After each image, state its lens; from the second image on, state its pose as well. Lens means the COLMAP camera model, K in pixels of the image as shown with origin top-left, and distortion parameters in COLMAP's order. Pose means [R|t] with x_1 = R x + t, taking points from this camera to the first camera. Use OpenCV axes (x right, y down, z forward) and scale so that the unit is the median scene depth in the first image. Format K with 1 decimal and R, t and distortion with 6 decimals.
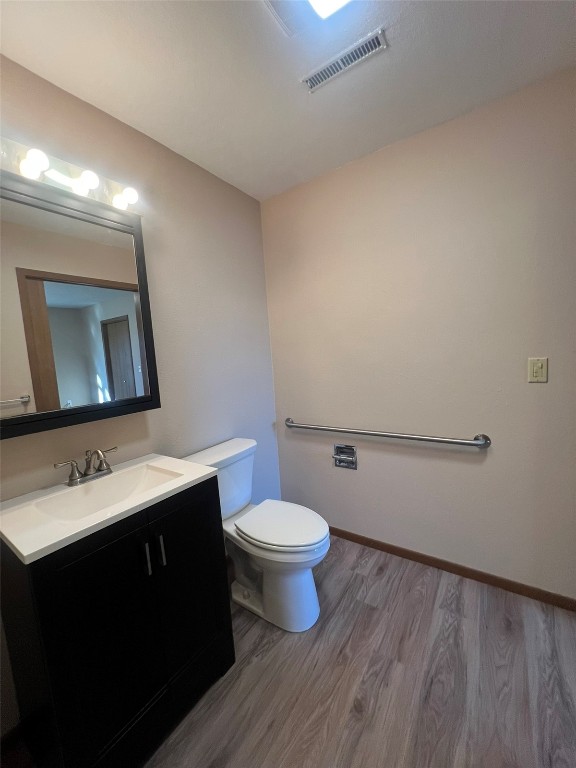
lens RADIAL K [[308.0, 0, 287.8], [0, 308.0, 384.7], [0, 0, 1]] dist [0.002910, 0.000166]
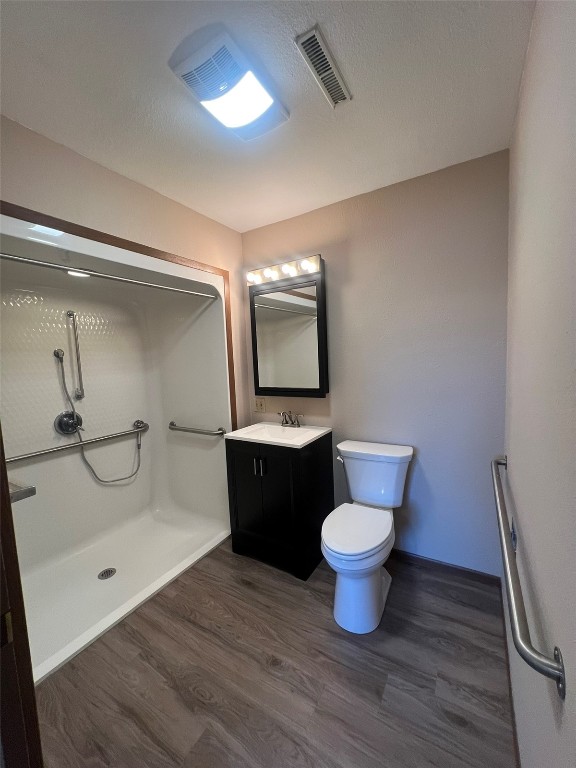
lens RADIAL K [[308.0, 0, 286.7], [0, 308.0, 384.7], [0, 0, 1]] dist [0.002910, 0.000166]
pose [[0.052974, 0.155362, -0.986436, 1.099624], [-0.059718, 0.986548, 0.152173, -0.218297], [0.996809, 0.050847, 0.061539, 0.778790]]
